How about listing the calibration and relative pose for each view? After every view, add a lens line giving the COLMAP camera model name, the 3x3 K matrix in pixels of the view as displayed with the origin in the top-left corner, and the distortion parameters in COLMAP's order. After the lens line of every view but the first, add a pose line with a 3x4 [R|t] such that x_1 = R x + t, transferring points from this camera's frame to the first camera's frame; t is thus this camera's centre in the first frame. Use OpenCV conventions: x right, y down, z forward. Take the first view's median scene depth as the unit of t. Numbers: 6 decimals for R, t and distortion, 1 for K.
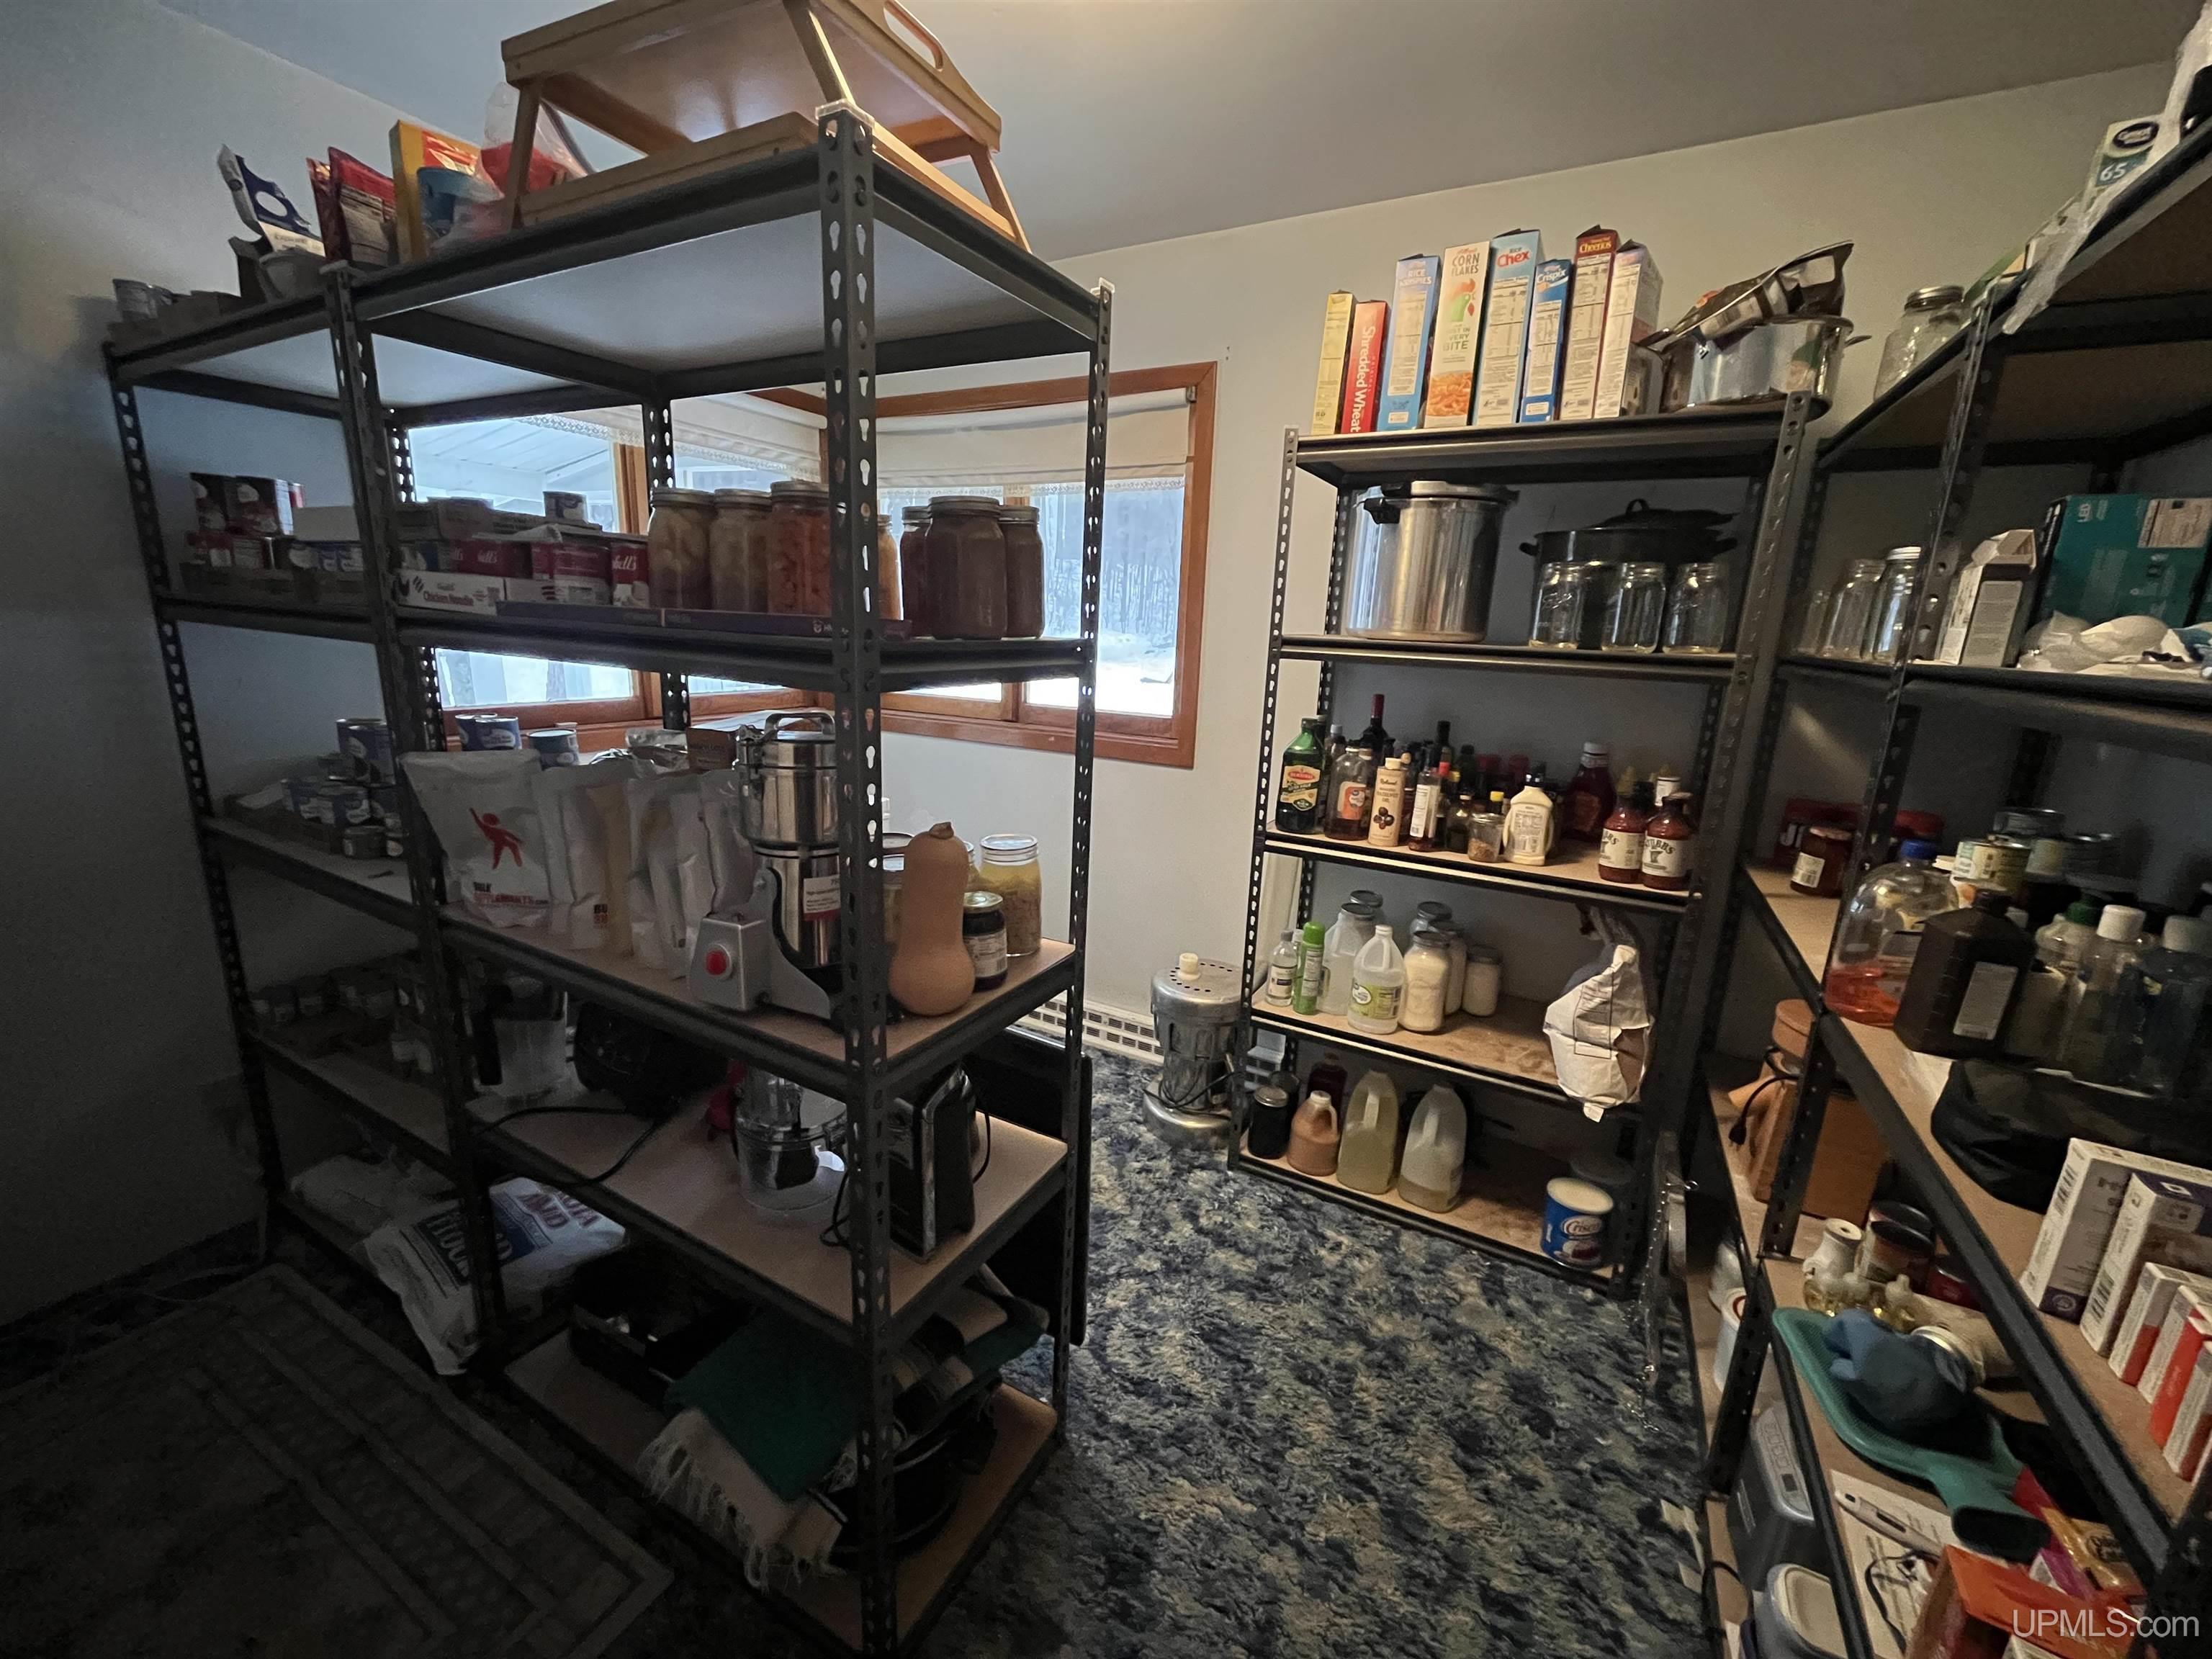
lens RADIAL K [[887.1, 0, 1106.4], [0, 887.1, 824.4], [0, 0, 1]] dist [0.000979, -0.000091]
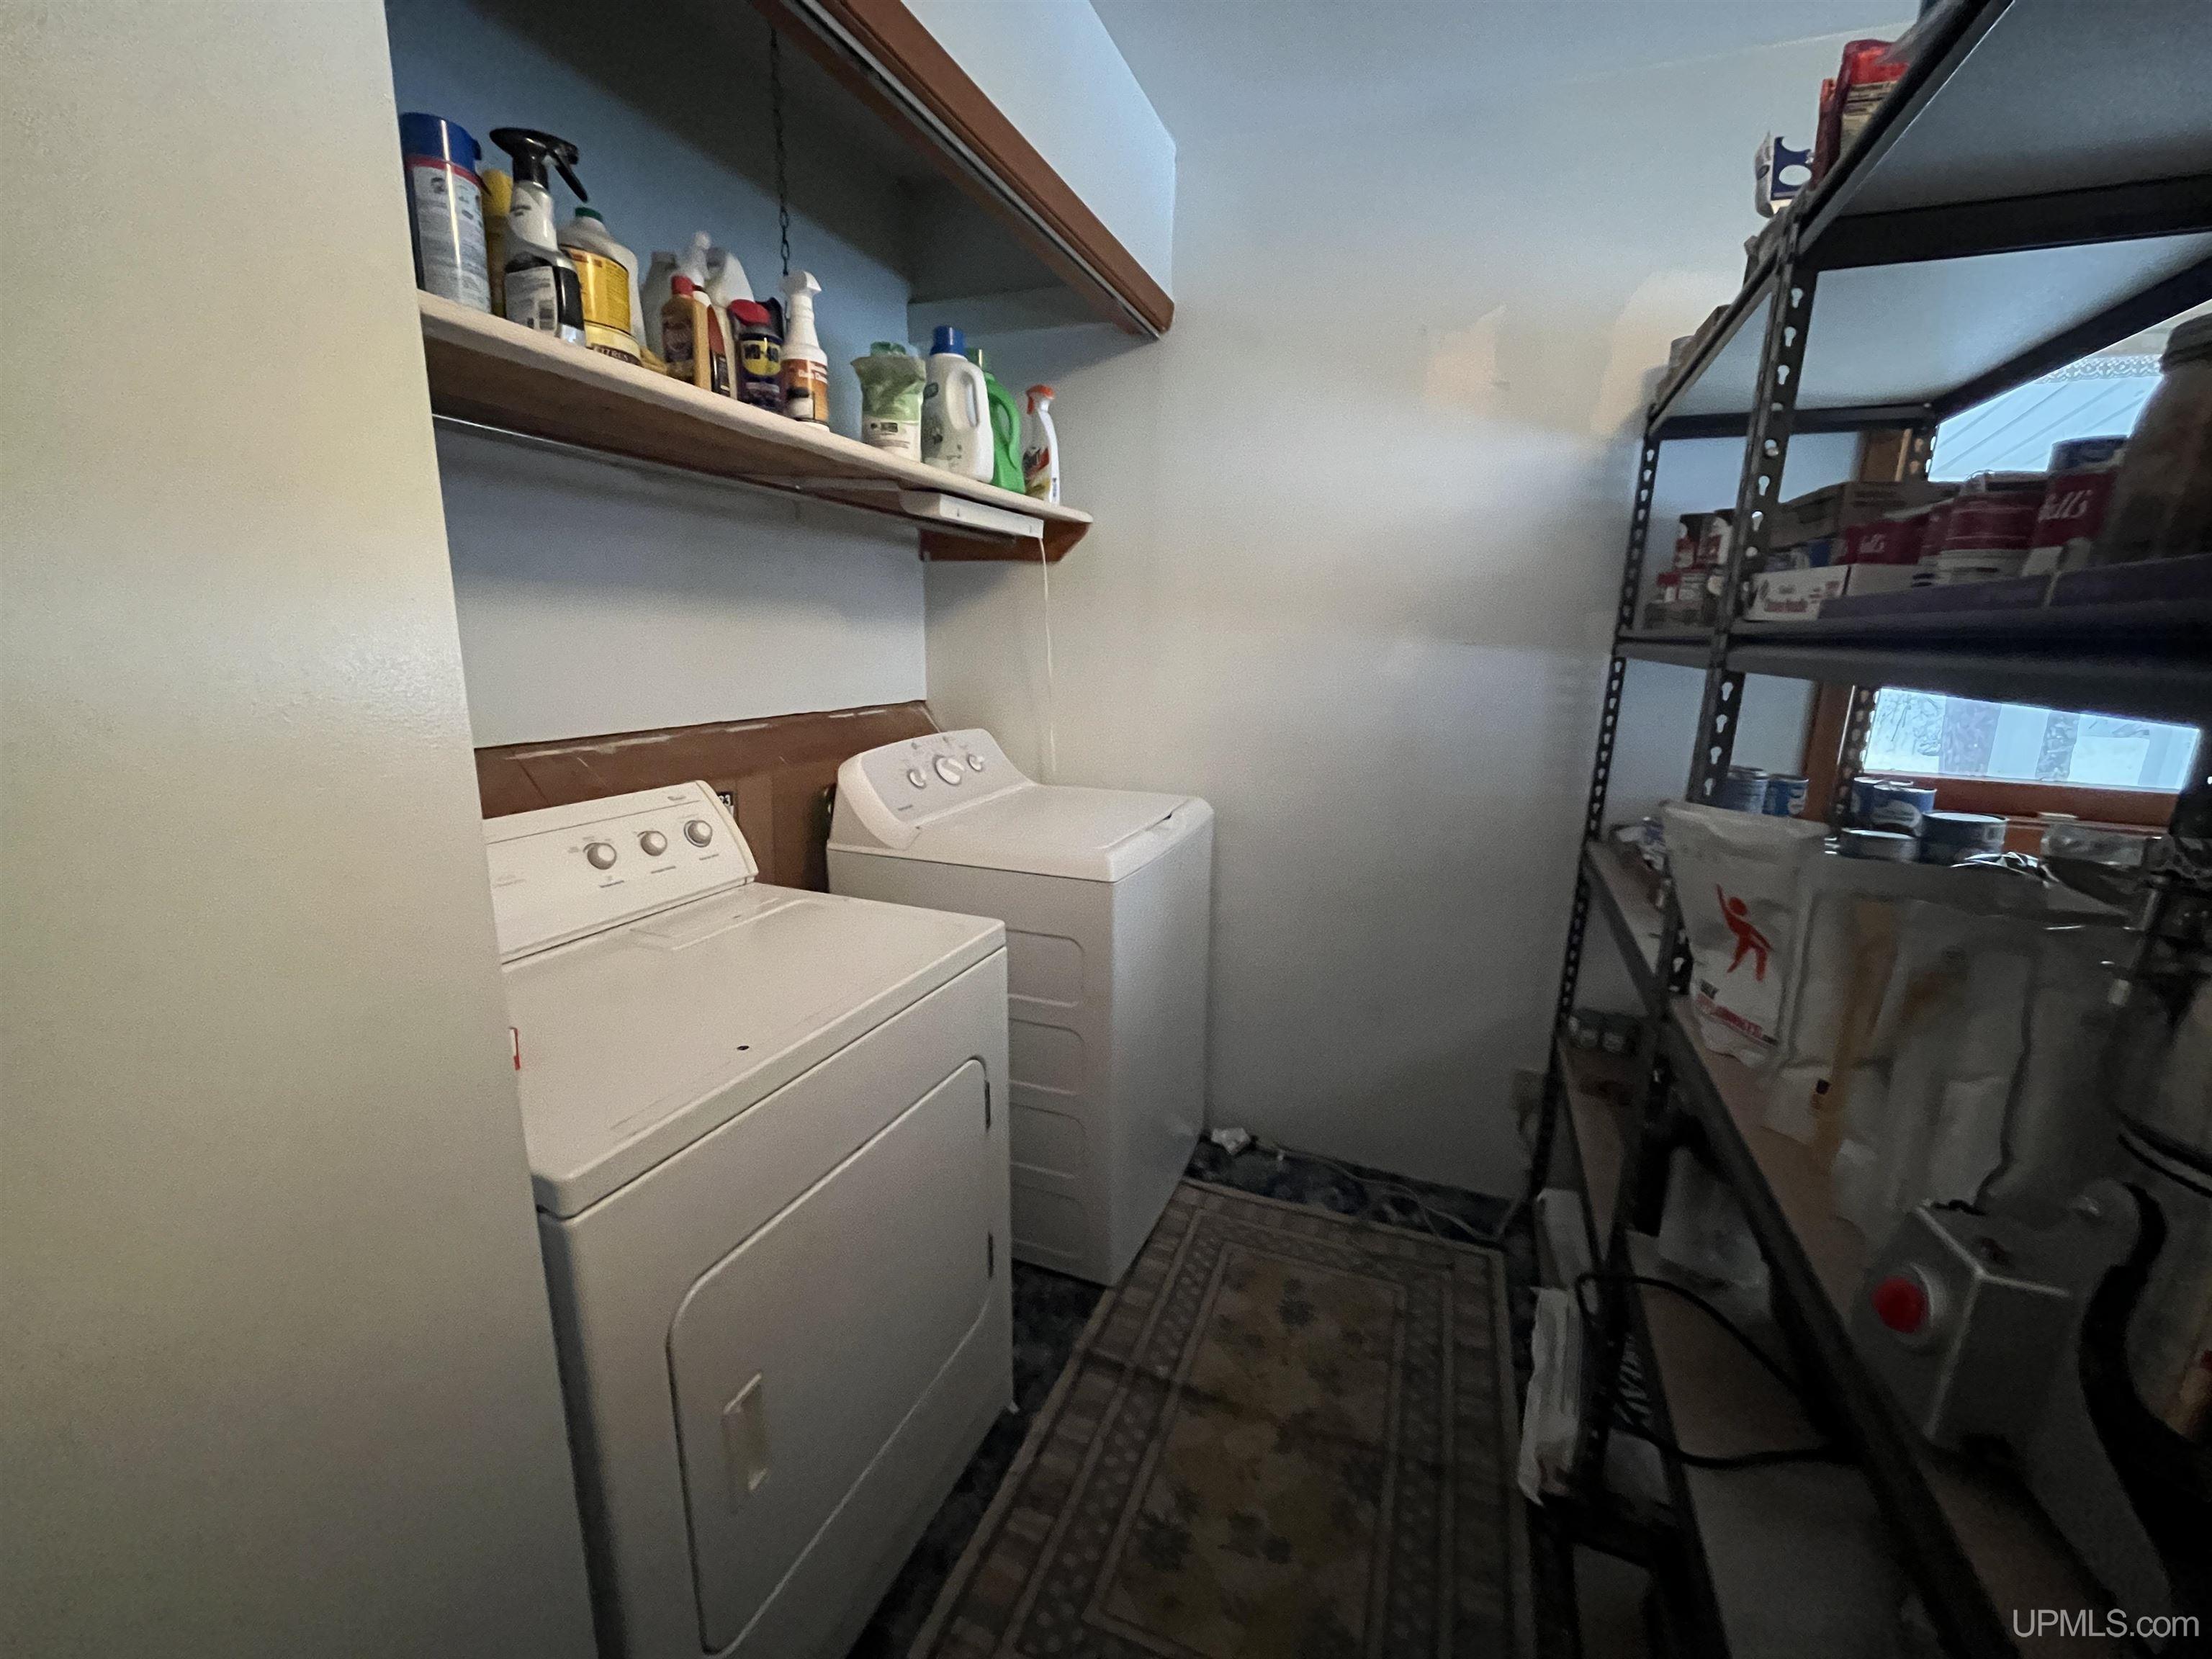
lens RADIAL K [[887.1, 0, 1116.9], [0, 887.1, 837.1], [0, 0, 1]] dist [0.000979, -0.000091]
pose [[0.129324, 0.184887, -0.974214, -0.051496], [-0.244782, 0.958011, 0.149318, -0.036227], [0.960915, 0.219160, 0.169151, 0.310428]]
